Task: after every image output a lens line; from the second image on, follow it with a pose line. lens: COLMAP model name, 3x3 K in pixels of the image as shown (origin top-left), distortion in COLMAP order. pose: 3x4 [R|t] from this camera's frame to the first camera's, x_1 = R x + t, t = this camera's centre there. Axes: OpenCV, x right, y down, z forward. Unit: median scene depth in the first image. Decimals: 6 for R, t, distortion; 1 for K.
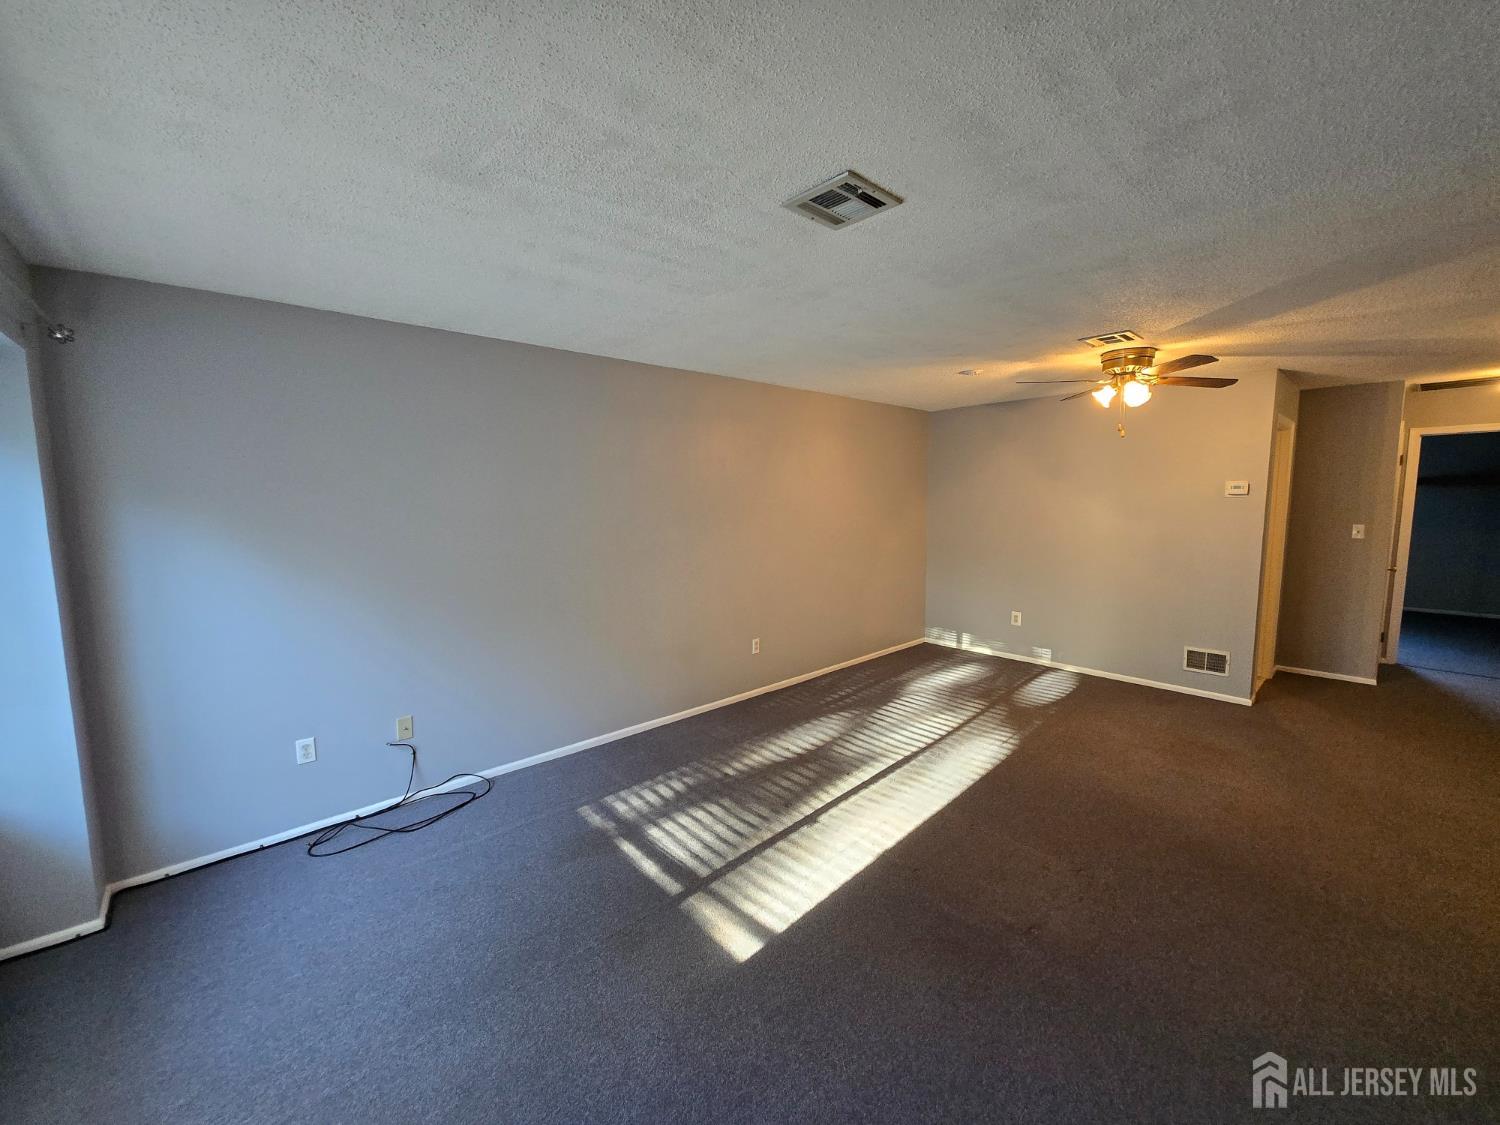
lens RADIAL K [[574.2, 0, 727.4], [0, 574.2, 554.1], [0, 0, 1]] dist [-0.000448, -0.000024]
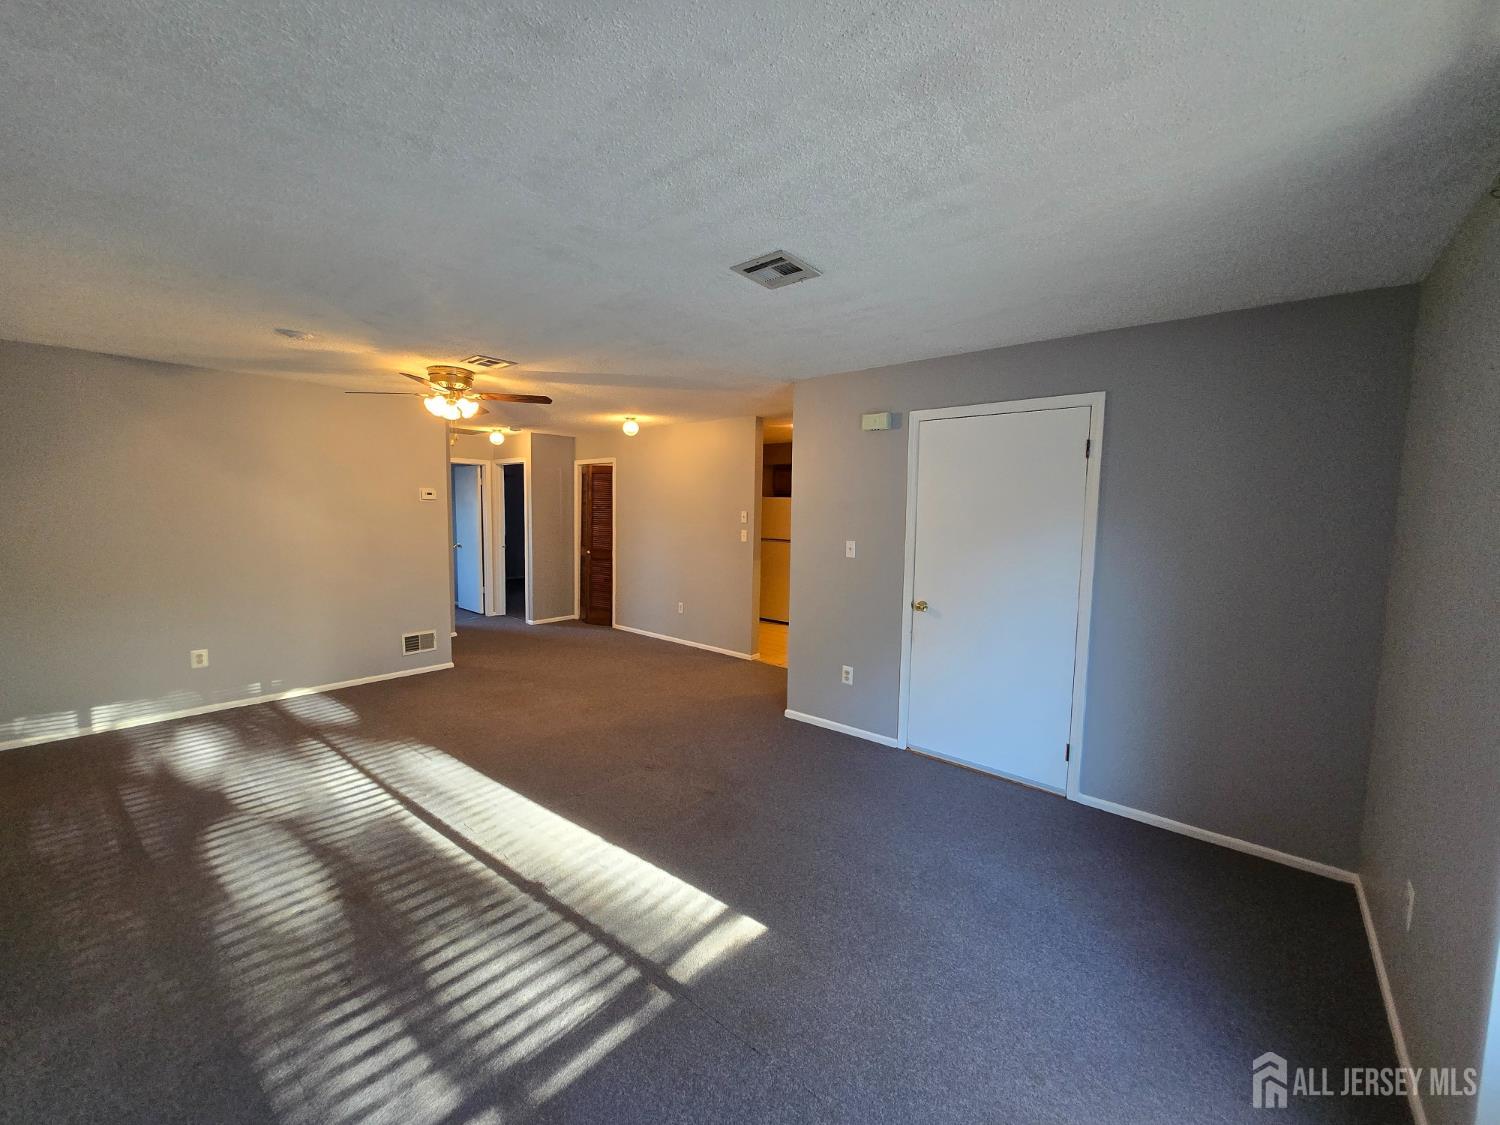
lens RADIAL K [[594.3, 0, 750.0], [0, 594.3, 562.5], [0, 0, 1]] dist [-0.008674, -0.000100]
pose [[-0.137839, -0.080531, 0.987175, -0.634402], [0.082402, 0.992301, 0.092455, -0.044152], [-0.987021, 0.094089, -0.130142, 0.698946]]
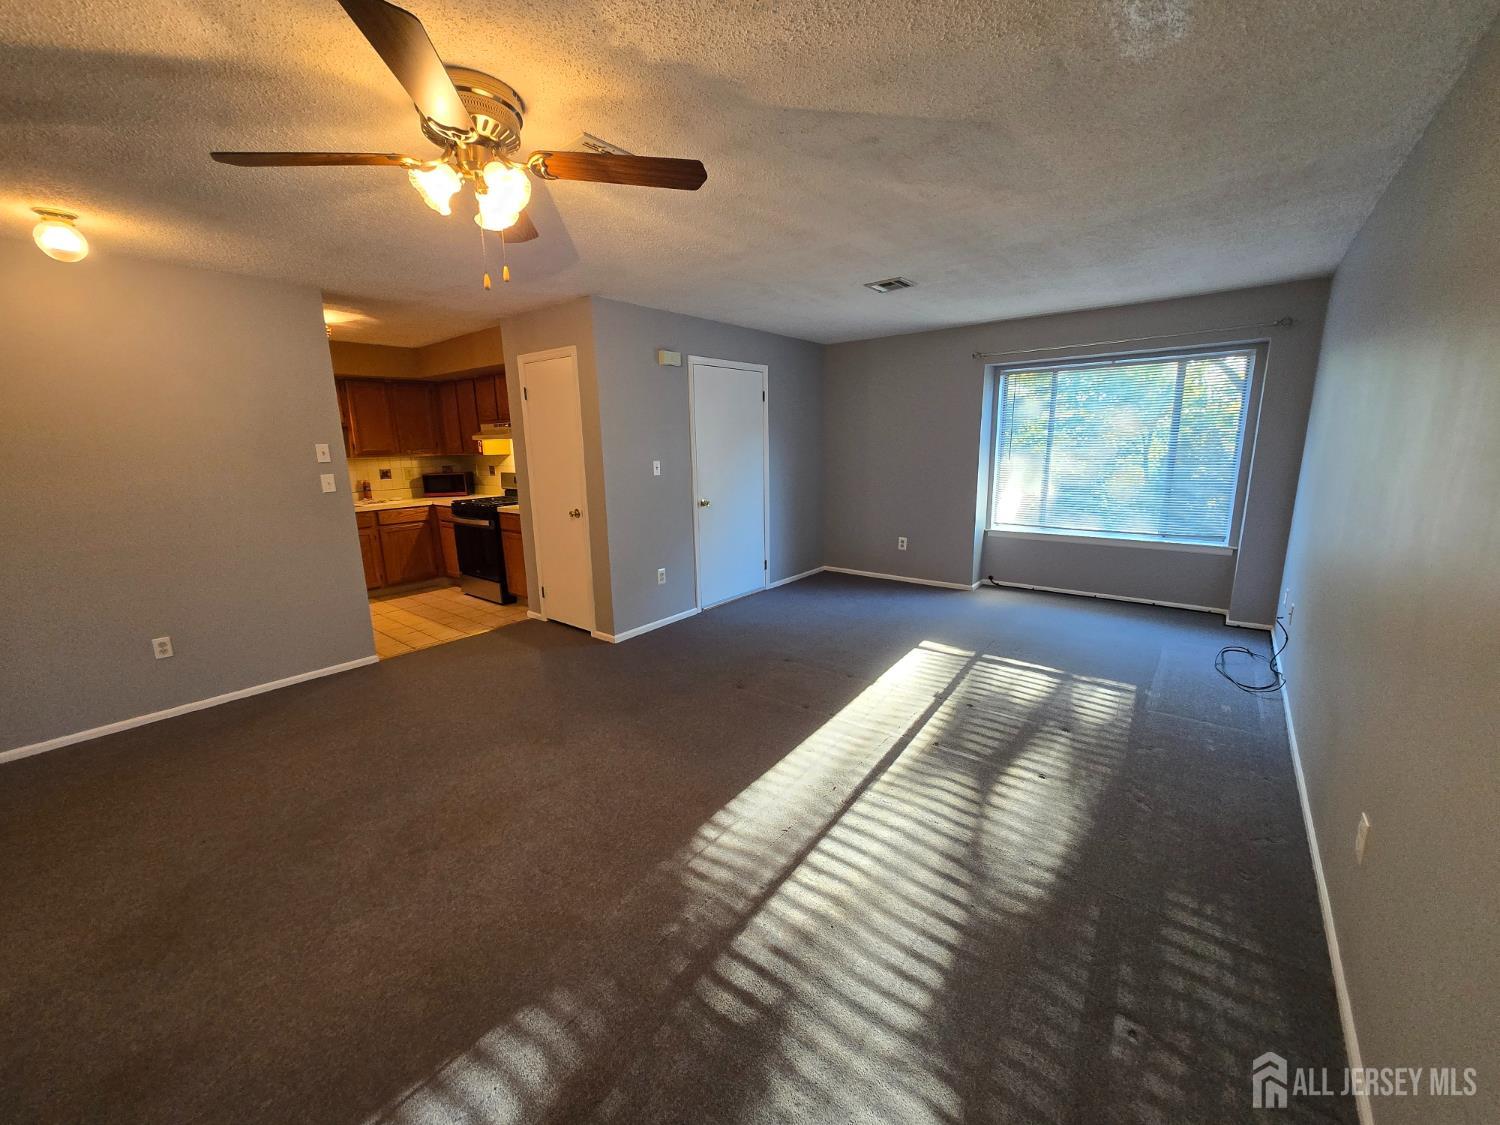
lens RADIAL K [[596.8, 0, 746.3], [0, 596.8, 555.2], [0, 0, 1]] dist [0.036110, -0.000070]
pose [[-0.984326, 0.069419, -0.162122, 0.633982], [0.020473, 0.958035, 0.285920, -0.149948], [0.175167, 0.278119, -0.944440, 1.818970]]
